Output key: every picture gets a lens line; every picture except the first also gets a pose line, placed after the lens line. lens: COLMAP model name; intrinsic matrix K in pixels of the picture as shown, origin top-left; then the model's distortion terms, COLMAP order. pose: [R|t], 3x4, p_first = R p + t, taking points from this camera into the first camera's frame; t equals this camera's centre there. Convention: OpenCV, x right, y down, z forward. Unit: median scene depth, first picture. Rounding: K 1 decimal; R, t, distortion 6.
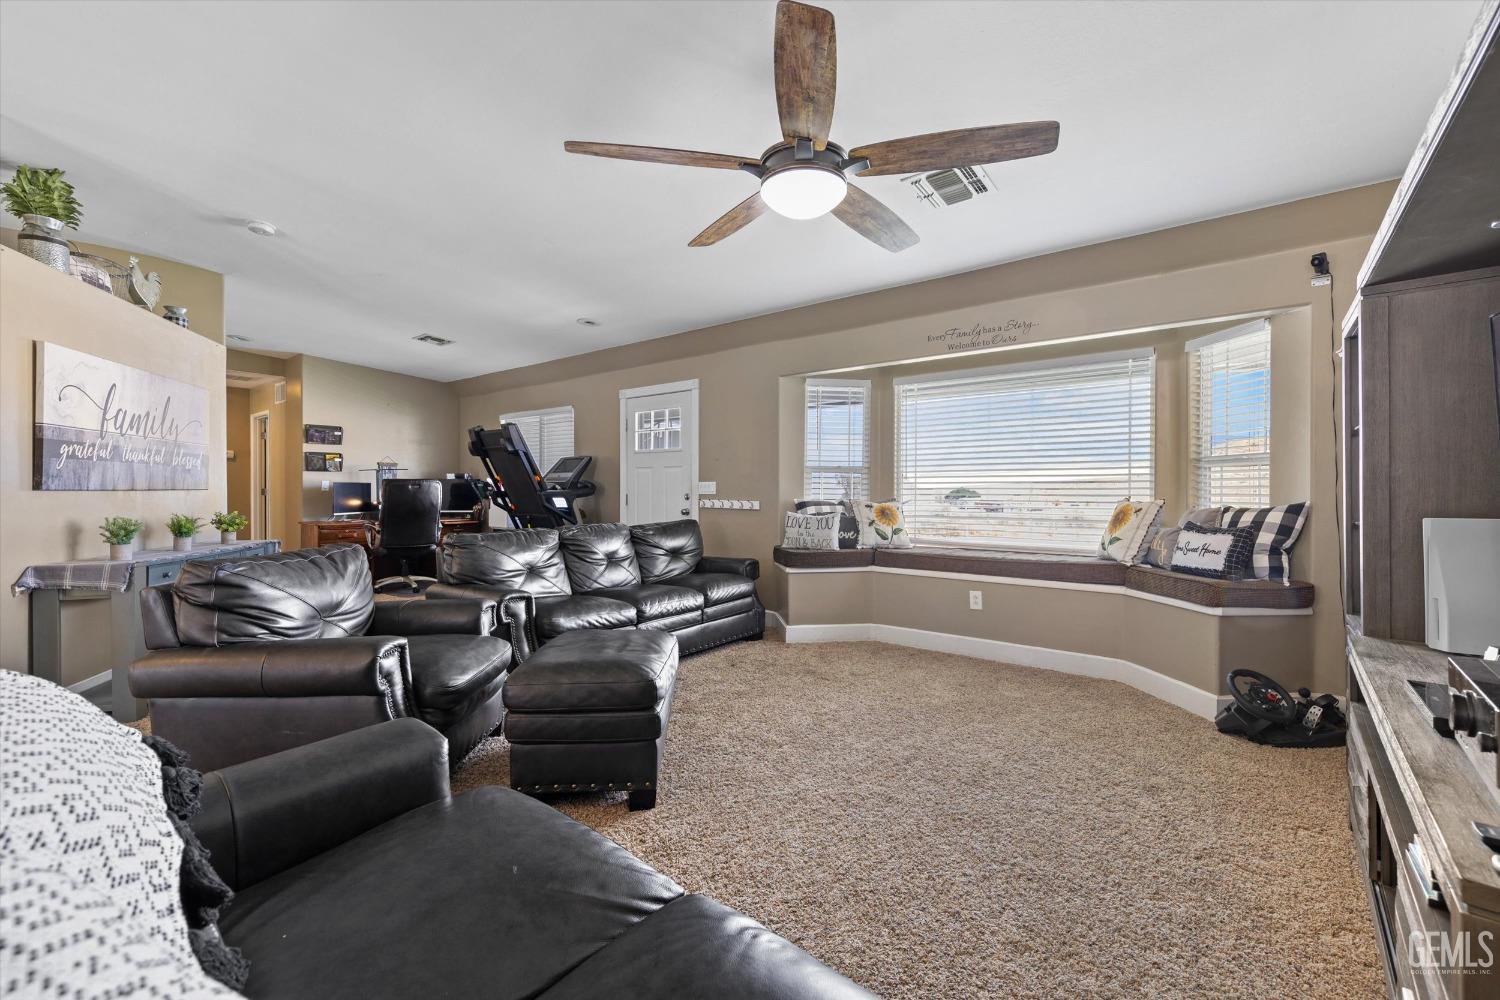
lens RADIAL K [[633.0, 0, 753.4], [0, 633.0, 494.6], [0, 0, 1]] dist [0.008537, 0.000012]
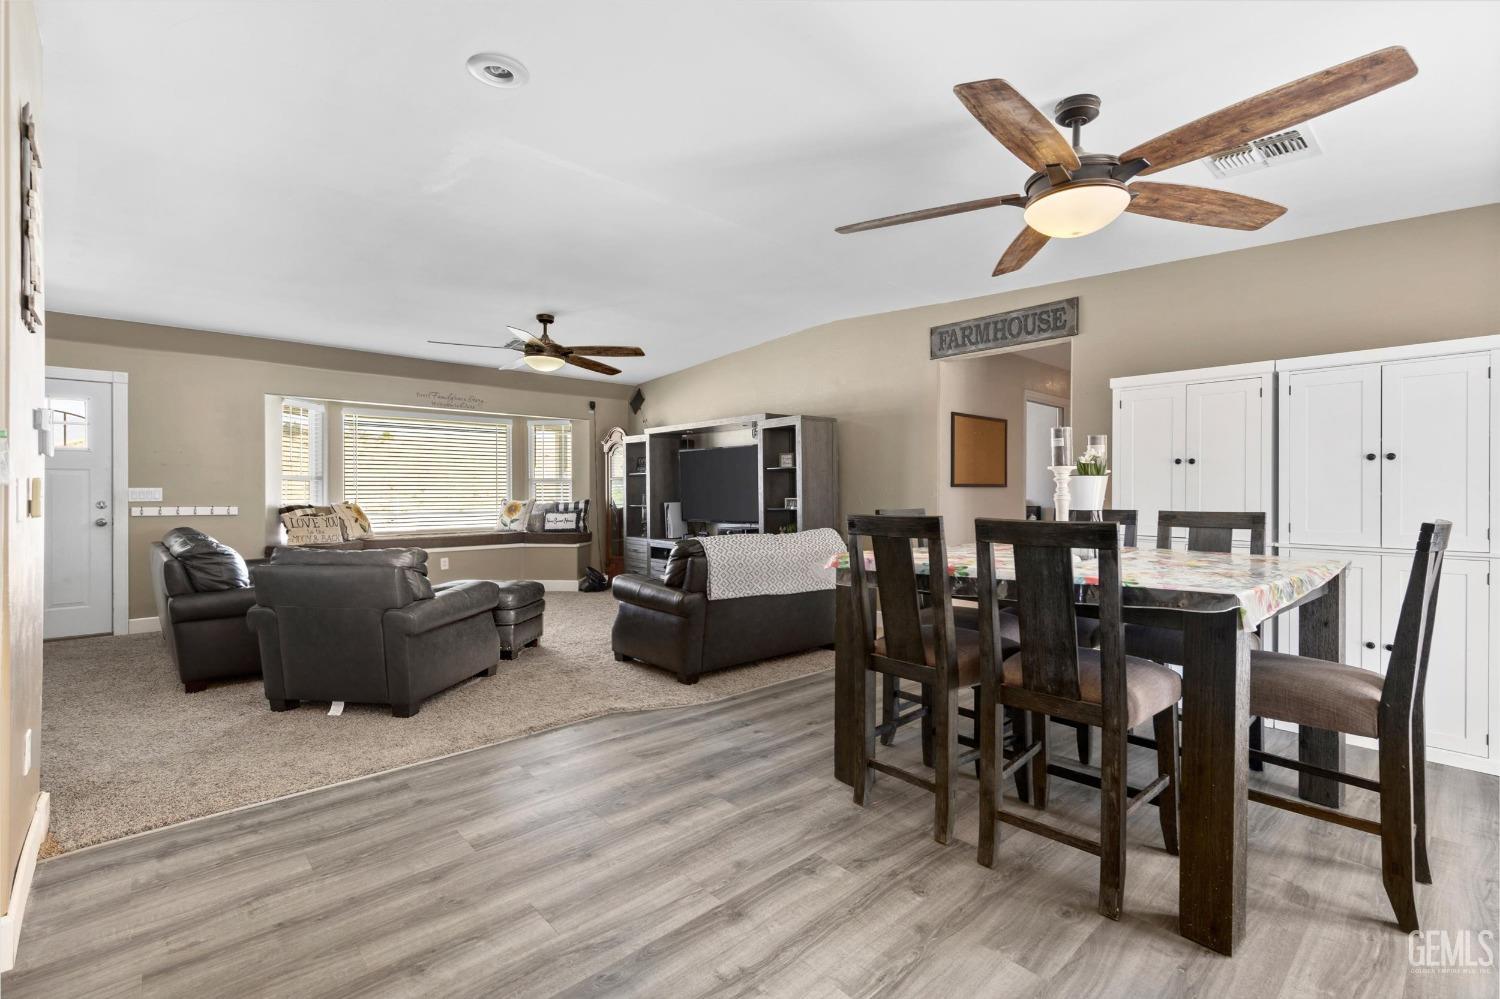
lens RADIAL K [[661.0, 0, 758.0], [0, 661.0, 494.2], [0, 0, 1]] dist [0.006775, -0.000003]
pose [[0.147761, -0.009477, 0.988978, -1.071847], [0.004267, 0.999951, 0.008945, -0.018633], [-0.989014, 0.002898, 0.147795, -0.028657]]
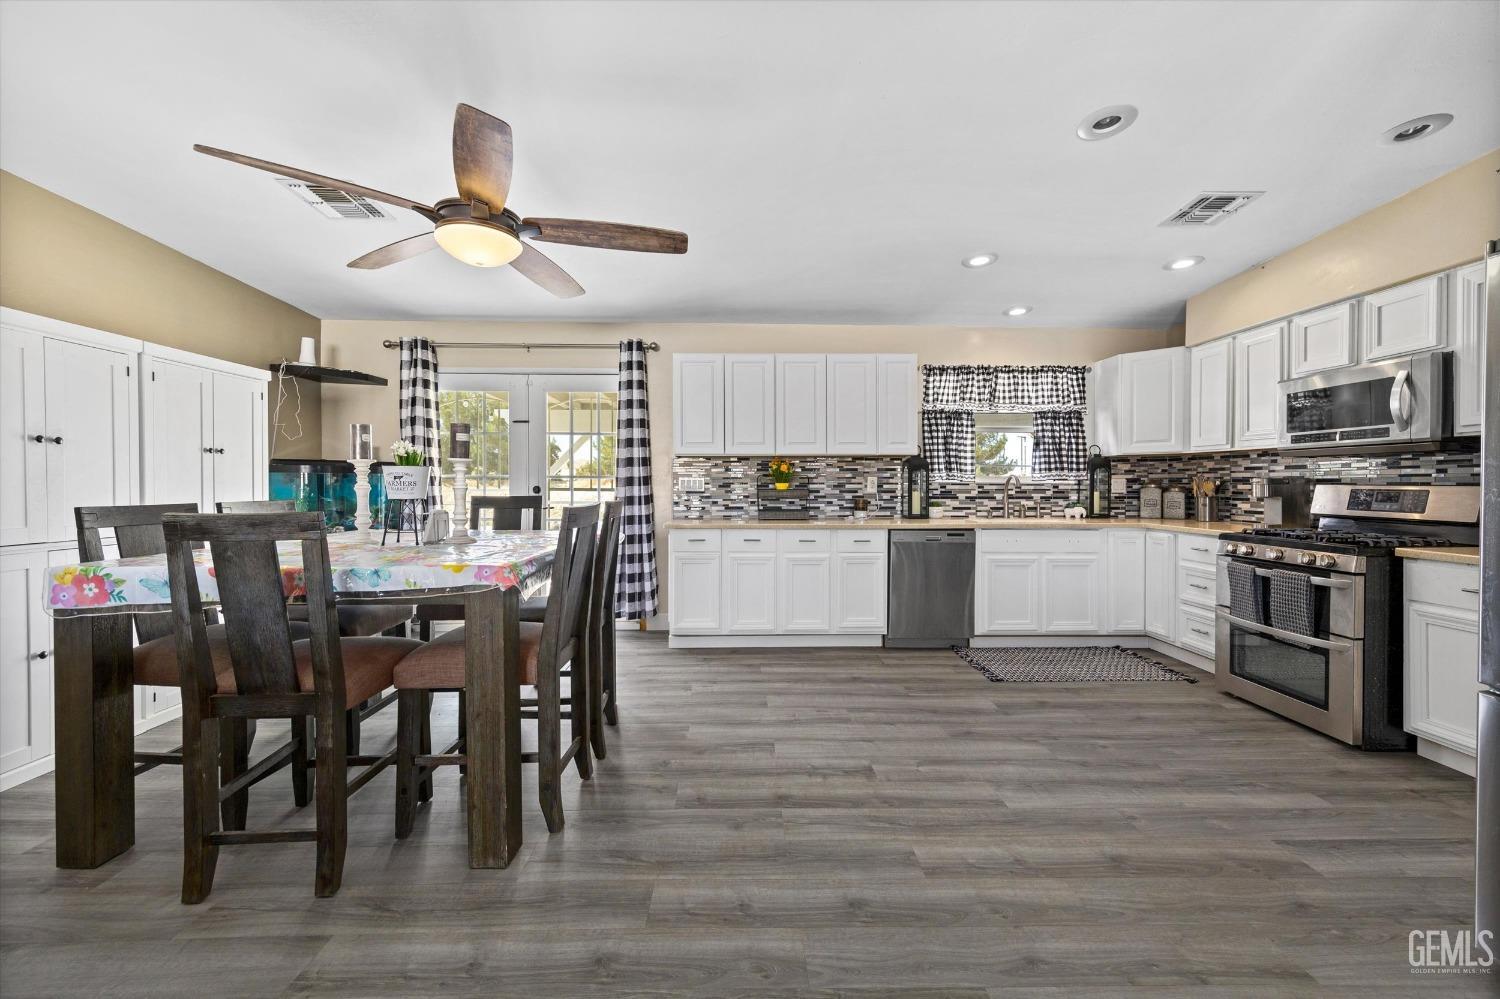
lens RADIAL K [[596.7, 0, 752.0], [0, 596.7, 492.2], [0, 0, 1]] dist [0.011078, -0.001691]
pose [[-0.762449, 0.004286, -0.647034, -0.373091], [-0.007797, 0.999845, 0.015812, -0.015834], [0.647001, 0.017101, -0.762297, 0.379069]]
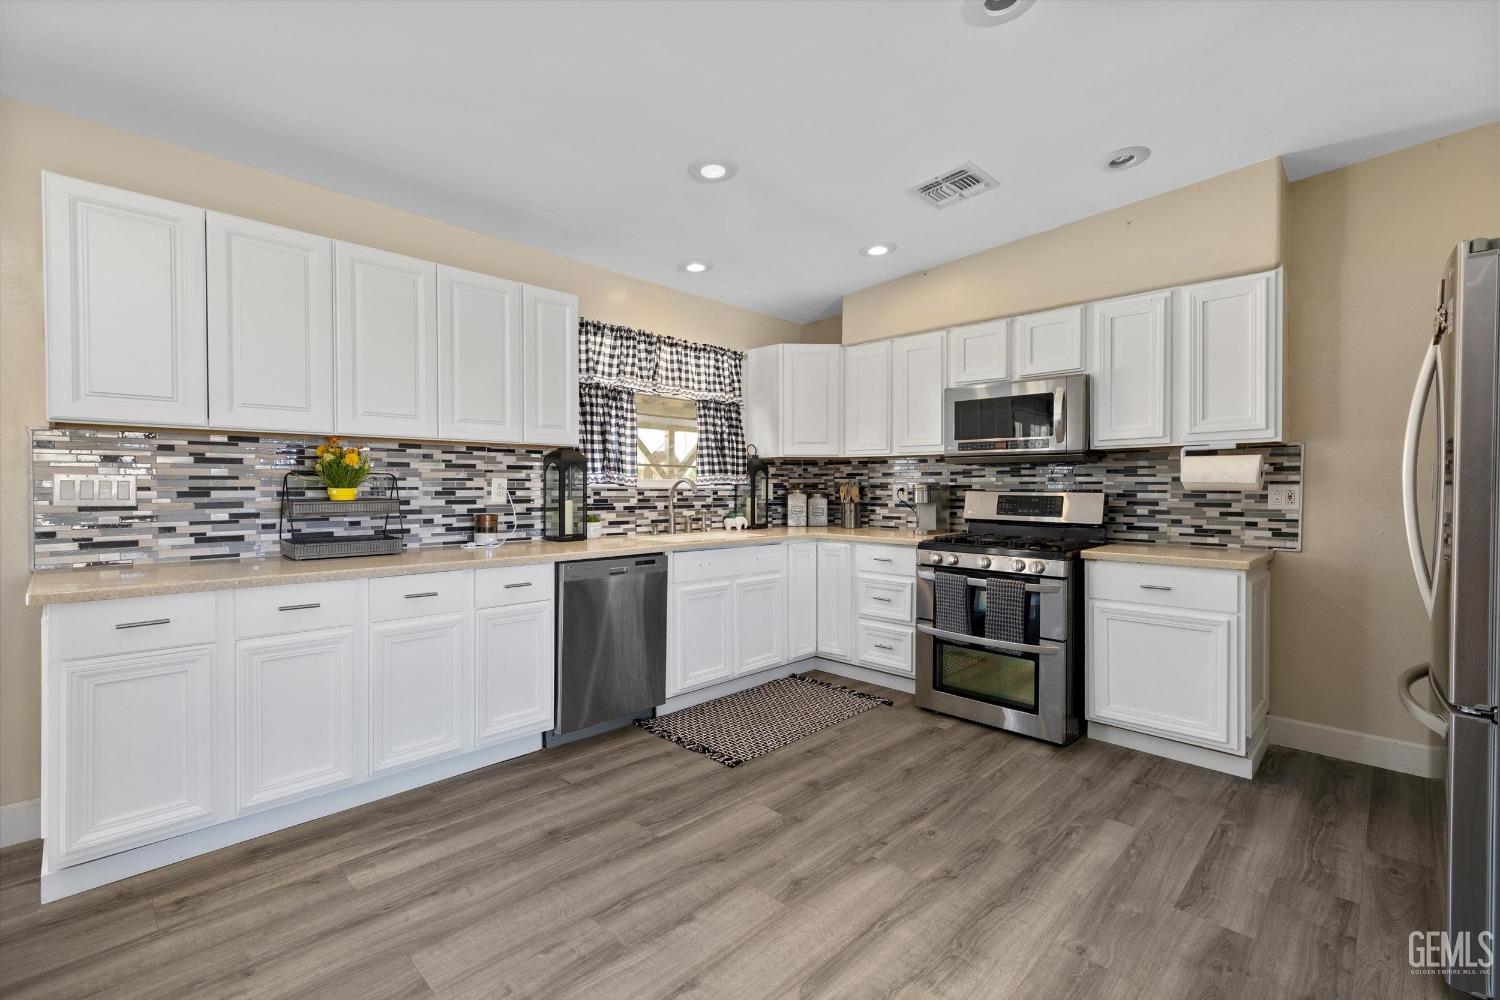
lens RADIAL K [[661.0, 0, 753.2], [0, 661.0, 493.5], [0, 0, 1]] dist [0.006775, -0.000003]
pose [[-0.094299, 0.004350, -0.995534, -0.502384], [-0.009414, 0.999942, 0.005261, -0.017332], [0.995499, 0.009868, -0.094253, 0.077744]]
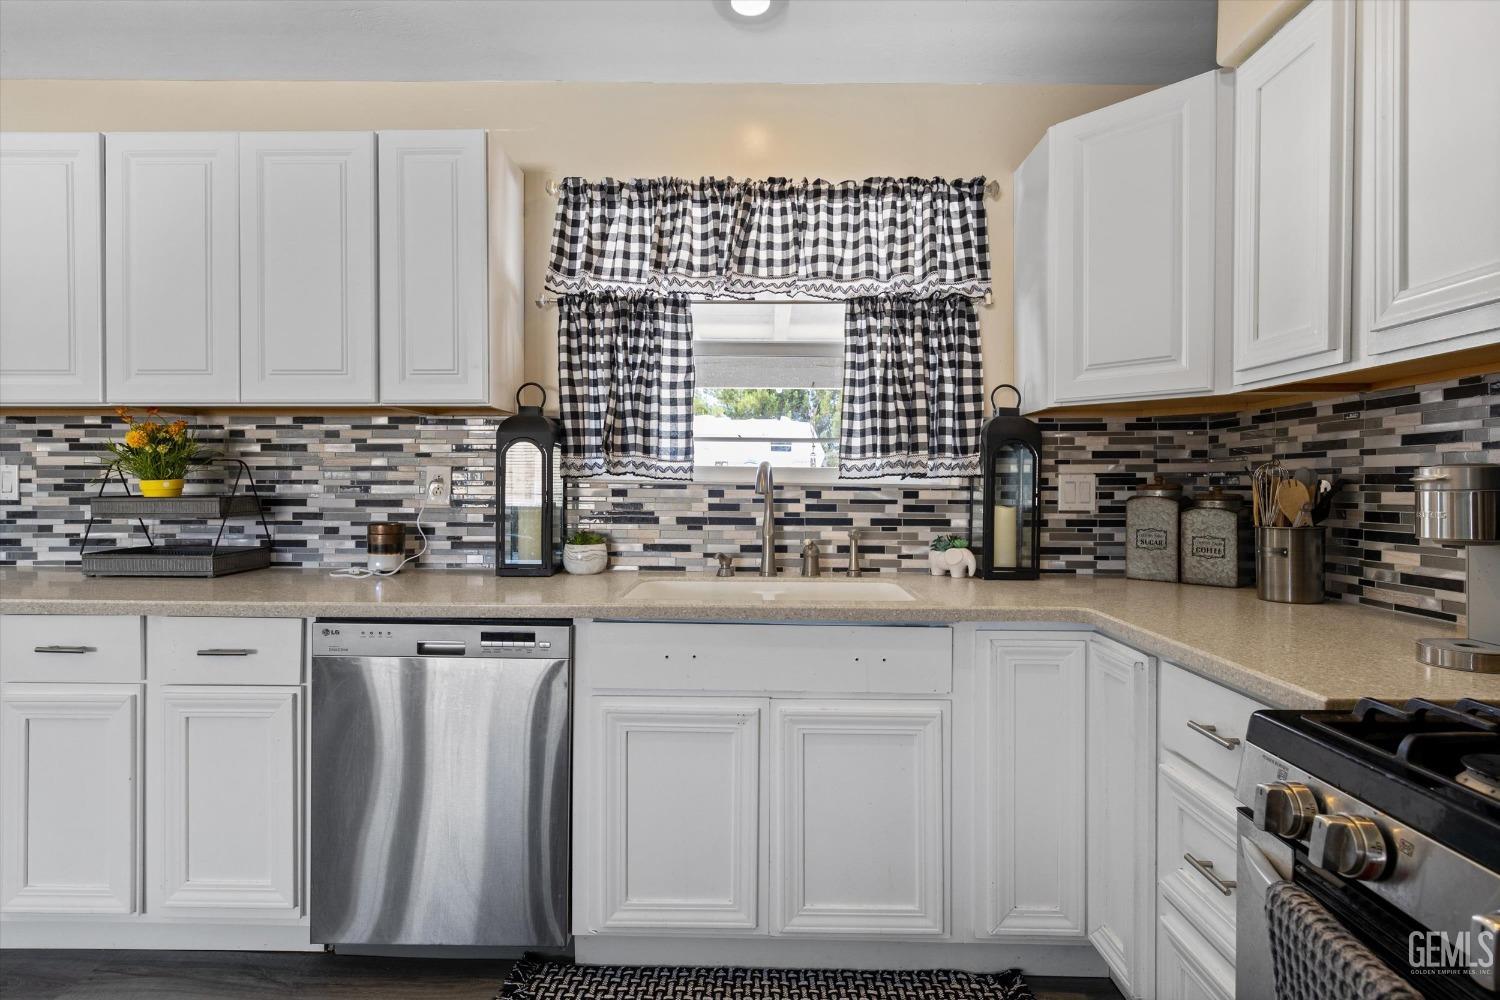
lens RADIAL K [[760.1, 0, 754.7], [0, 760.1, 492.7], [0, 0, 1]] dist [0.003965, 0.000672]
pose [[-0.793466, -0.004531, -0.608597, -1.040573], [-0.013360, 0.999861, 0.009975, -0.017540], [0.608467, 0.016046, -0.793417, 0.272064]]
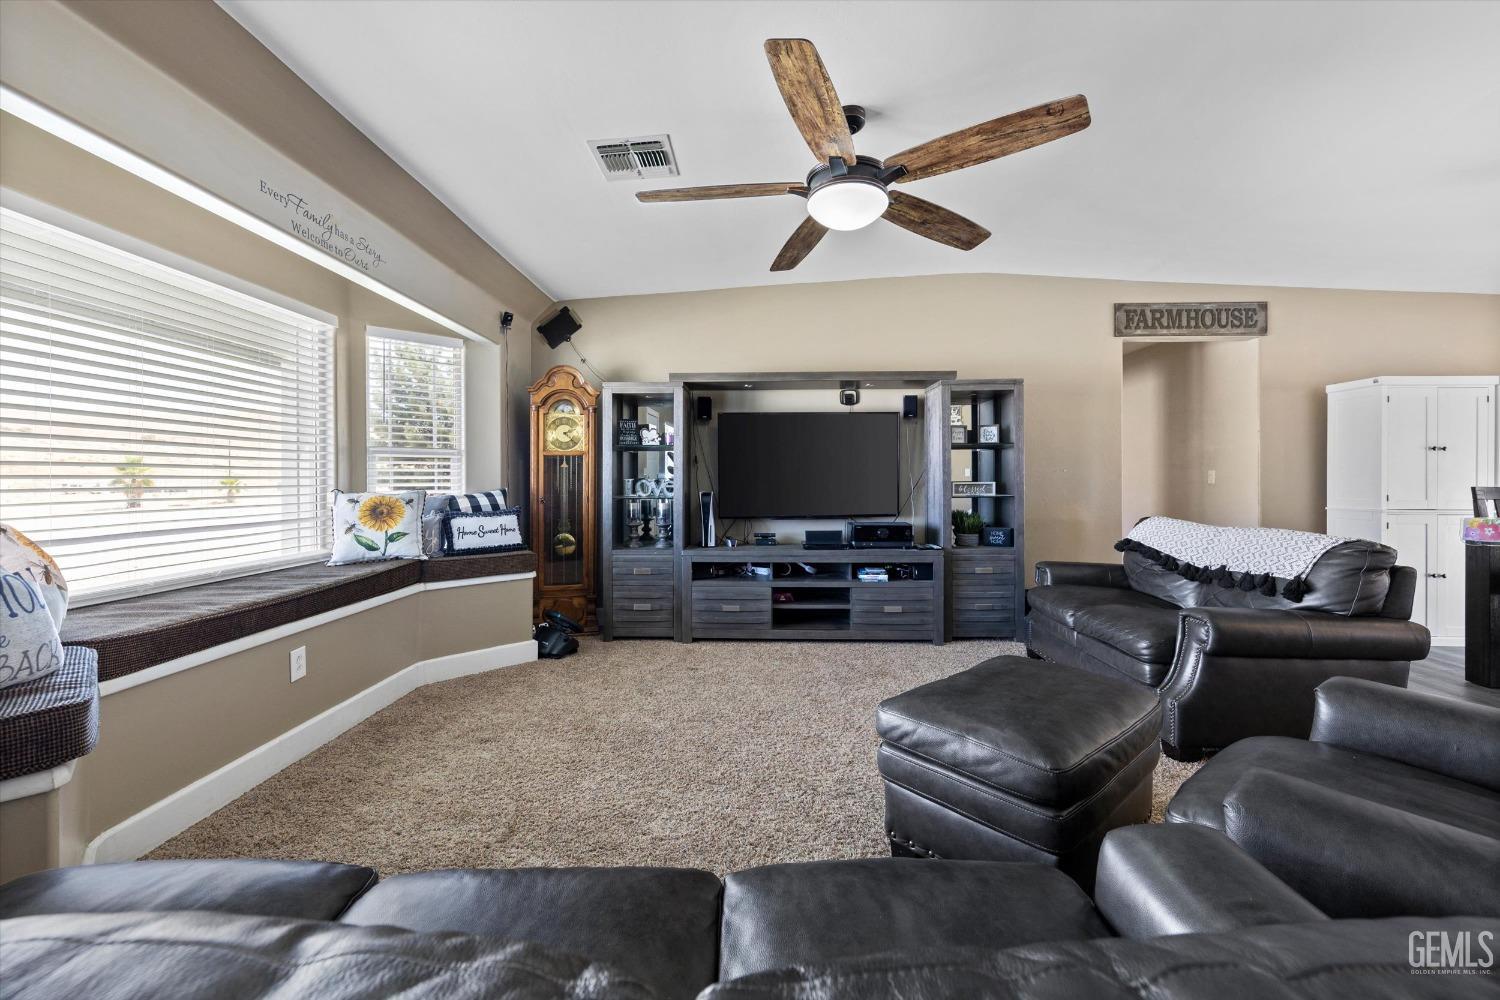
lens RADIAL K [[596.7, 0, 751.3], [0, 596.7, 481.7], [0, 0, 1]] dist [0.011078, -0.001691]
pose [[-0.614411, -0.006944, 0.788956, -0.326839], [0.001491, 0.999949, 0.009961, -0.009991], [-0.788985, 0.007296, -0.614369, 0.913084]]
